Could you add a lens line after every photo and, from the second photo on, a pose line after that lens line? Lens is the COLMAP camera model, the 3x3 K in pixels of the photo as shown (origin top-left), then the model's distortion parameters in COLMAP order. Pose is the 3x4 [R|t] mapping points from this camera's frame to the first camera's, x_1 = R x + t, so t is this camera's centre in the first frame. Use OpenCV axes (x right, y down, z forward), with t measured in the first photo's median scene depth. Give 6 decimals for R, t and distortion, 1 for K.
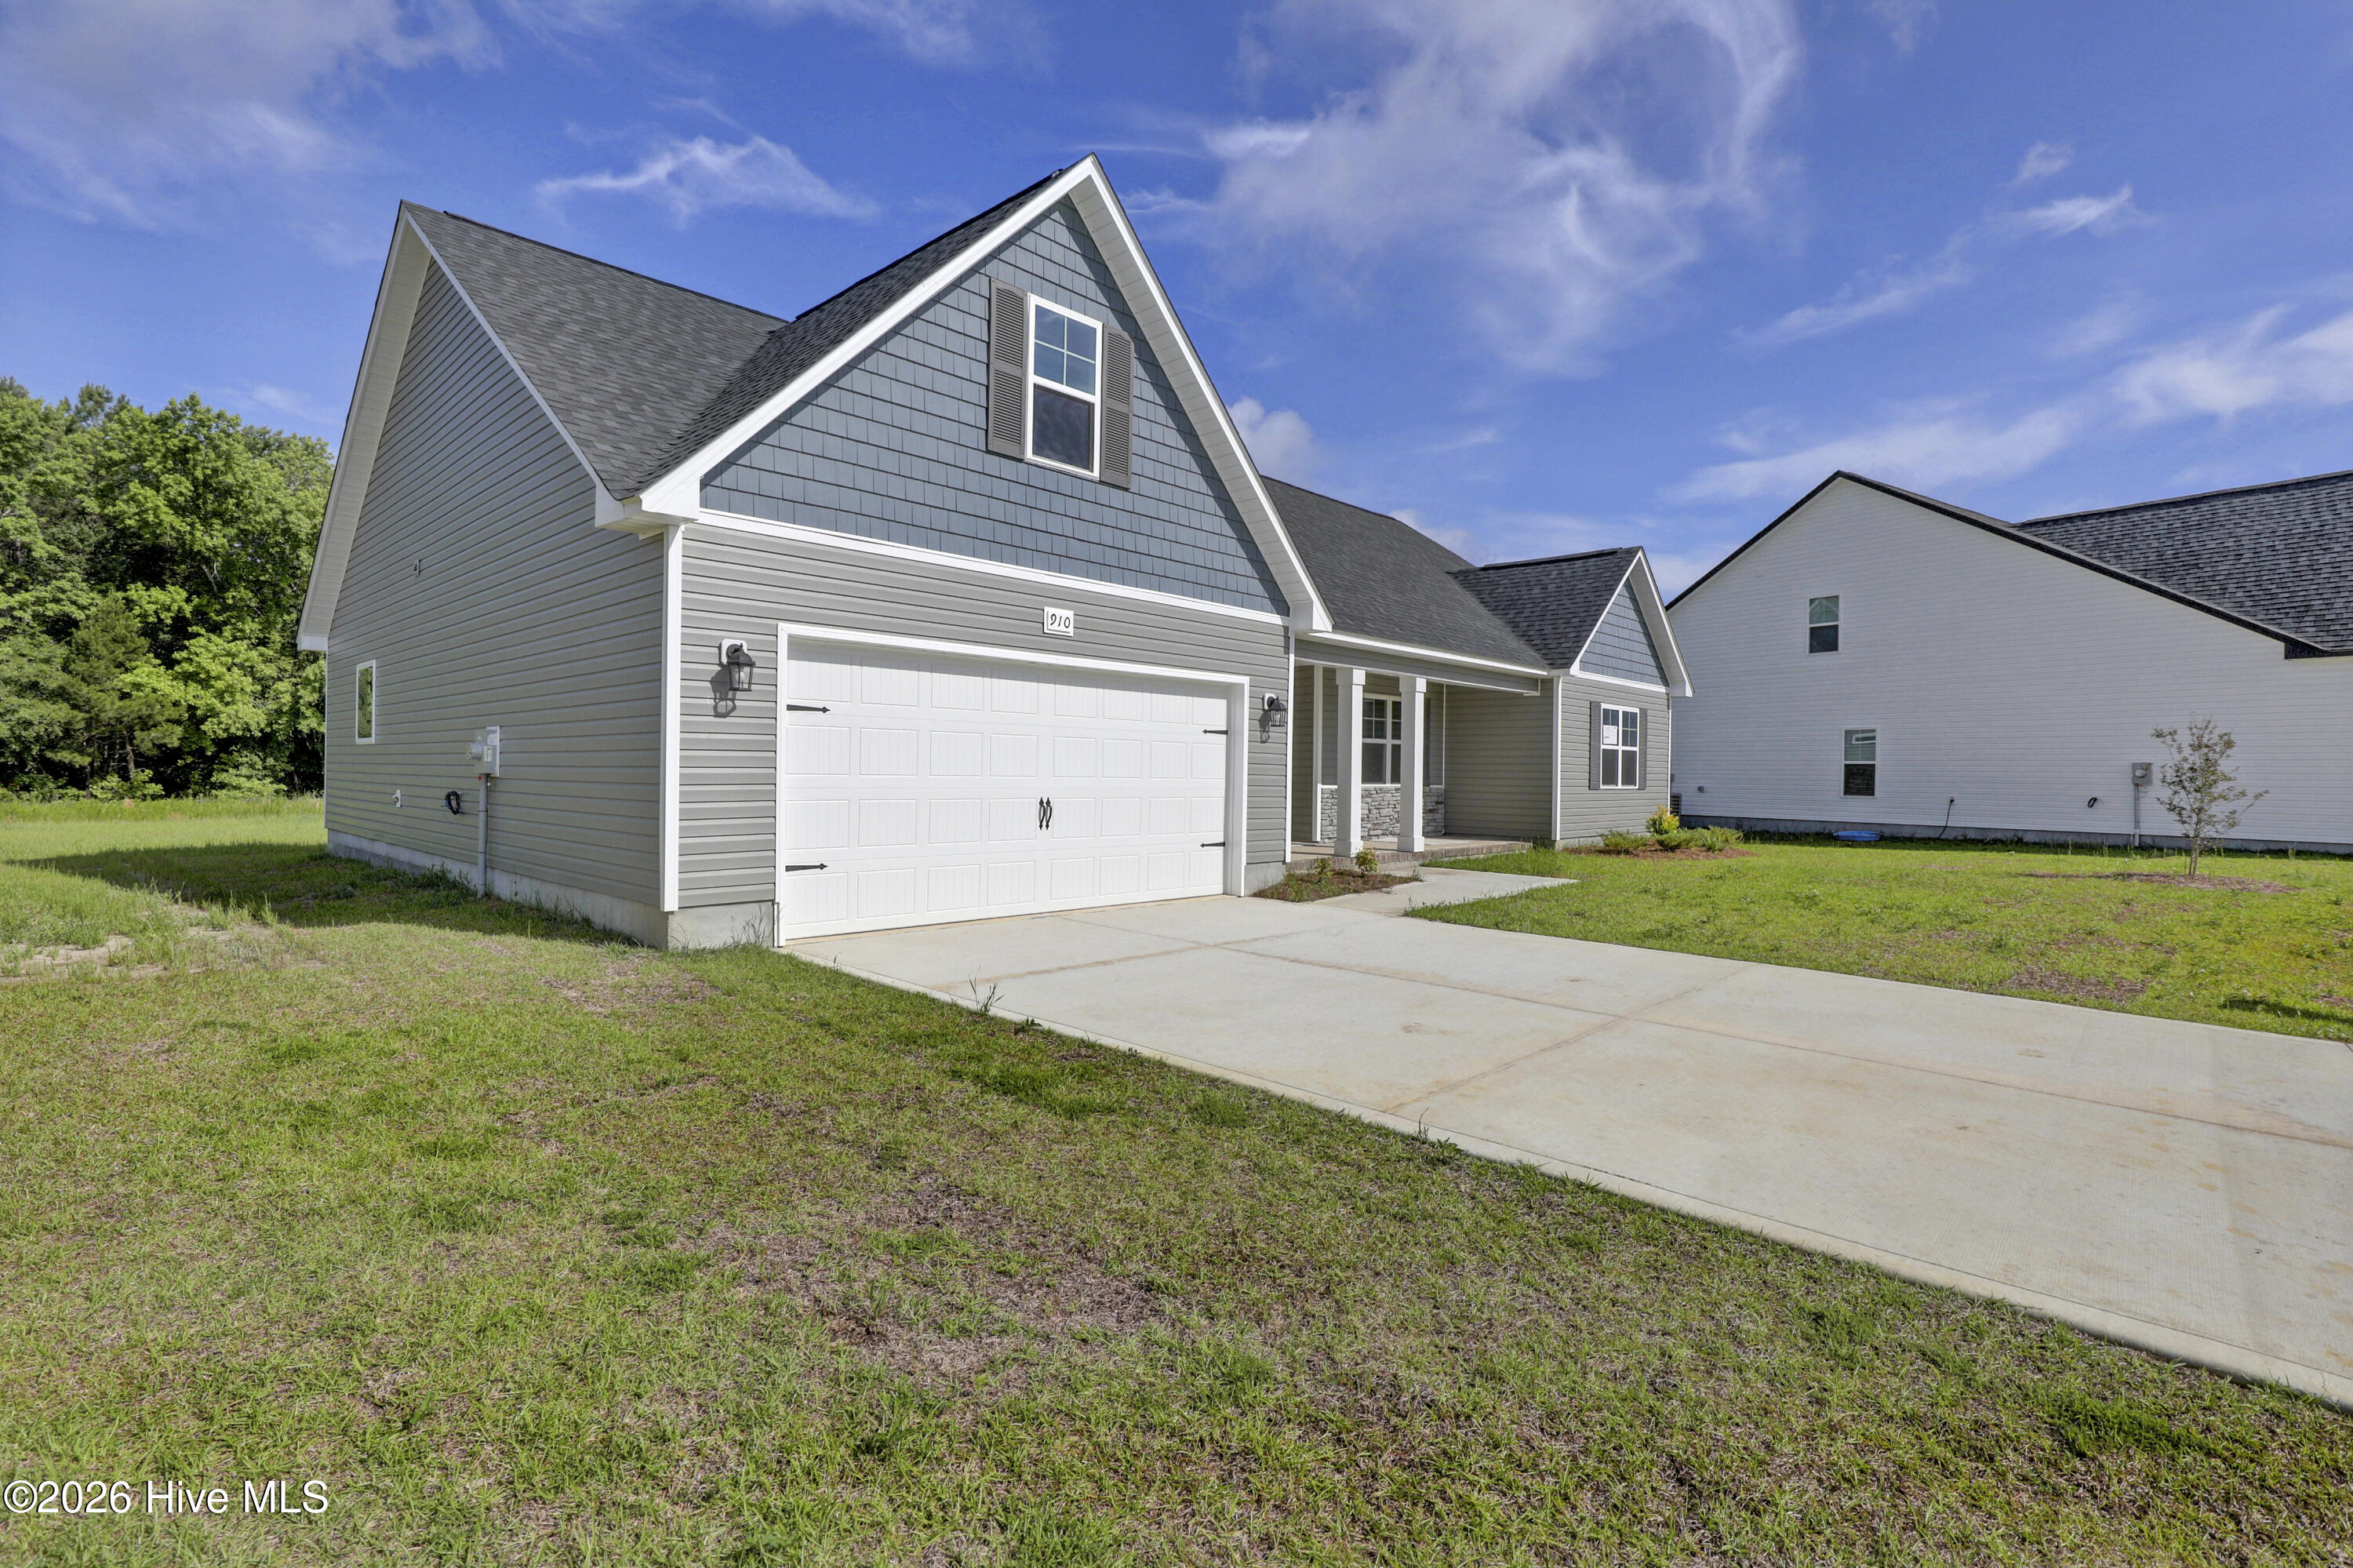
lens RADIAL K [[1109.9, 0, 1197.7], [0, 1109.9, 773.9], [0, 0, 1]] dist [-0.042413, 0.009256]
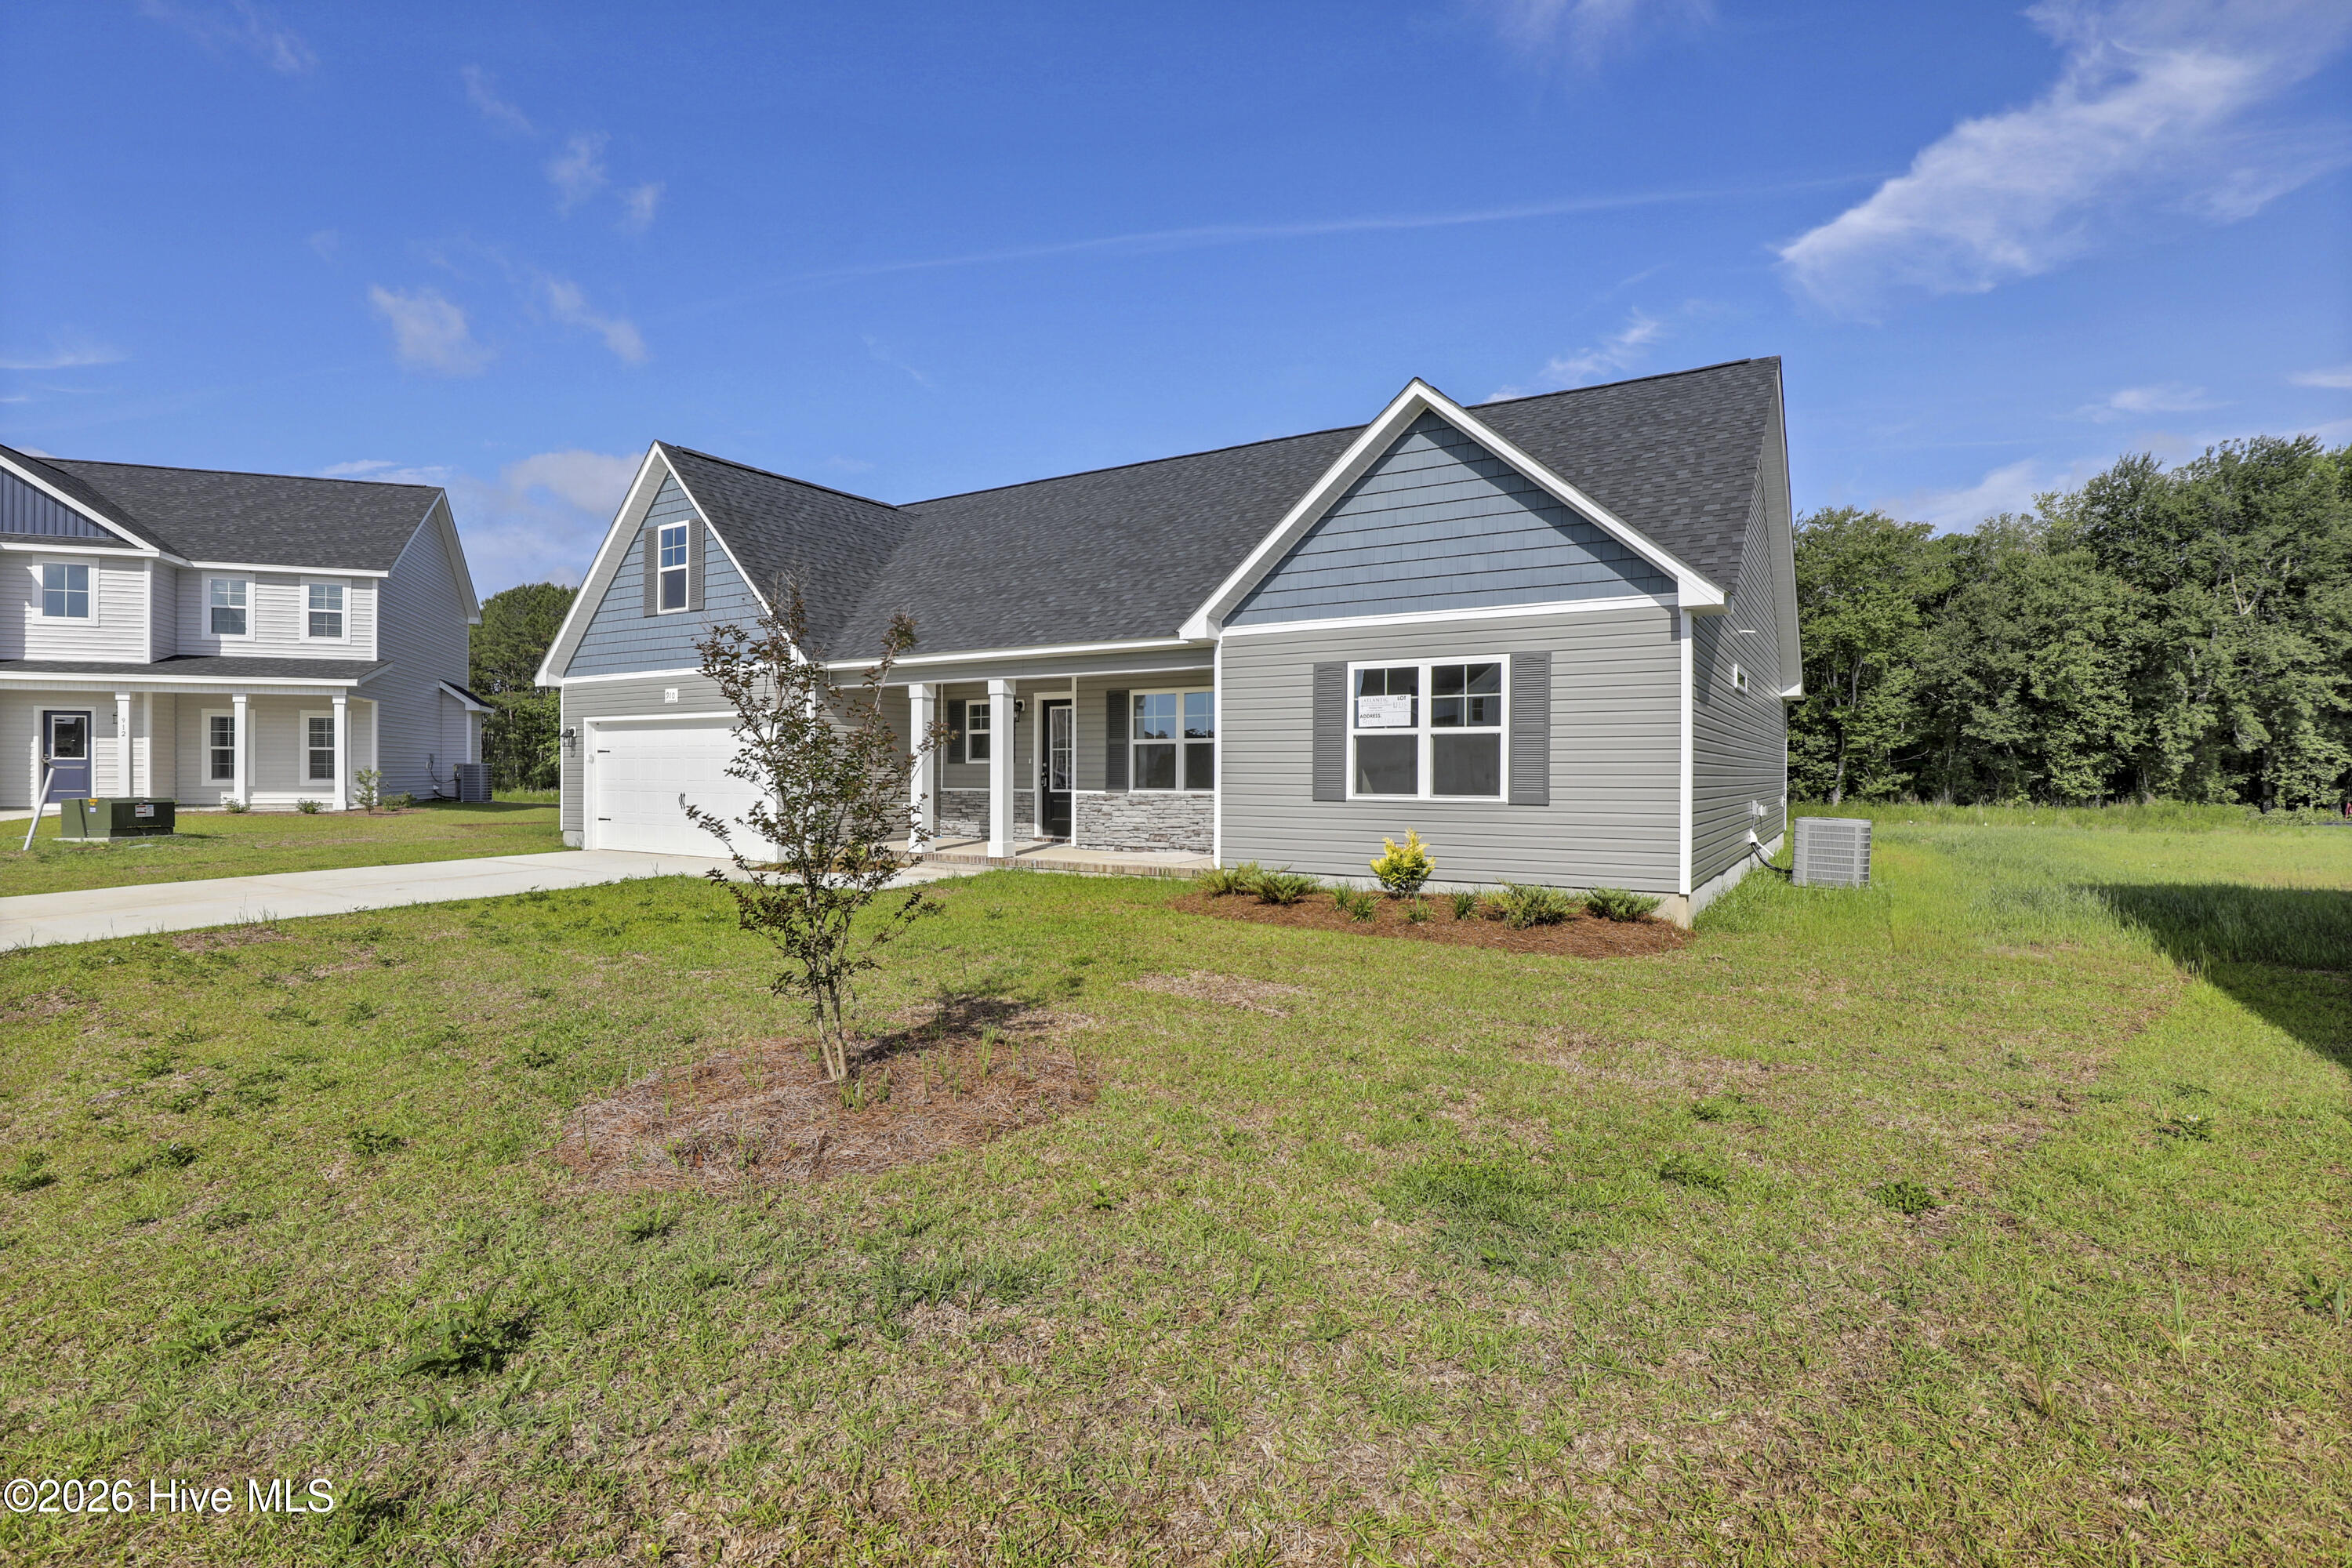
lens RADIAL K [[1109.4, 0, 1197.2], [0, 1109.4, 773.9], [0, 0, 1]] dist [-0.042413, 0.009256]
pose [[0.191990, -0.003283, -0.981391, 1.826378], [0.001162, 0.999994, -0.003117, -0.001553], [0.981396, -0.000542, 0.191992, 1.502521]]
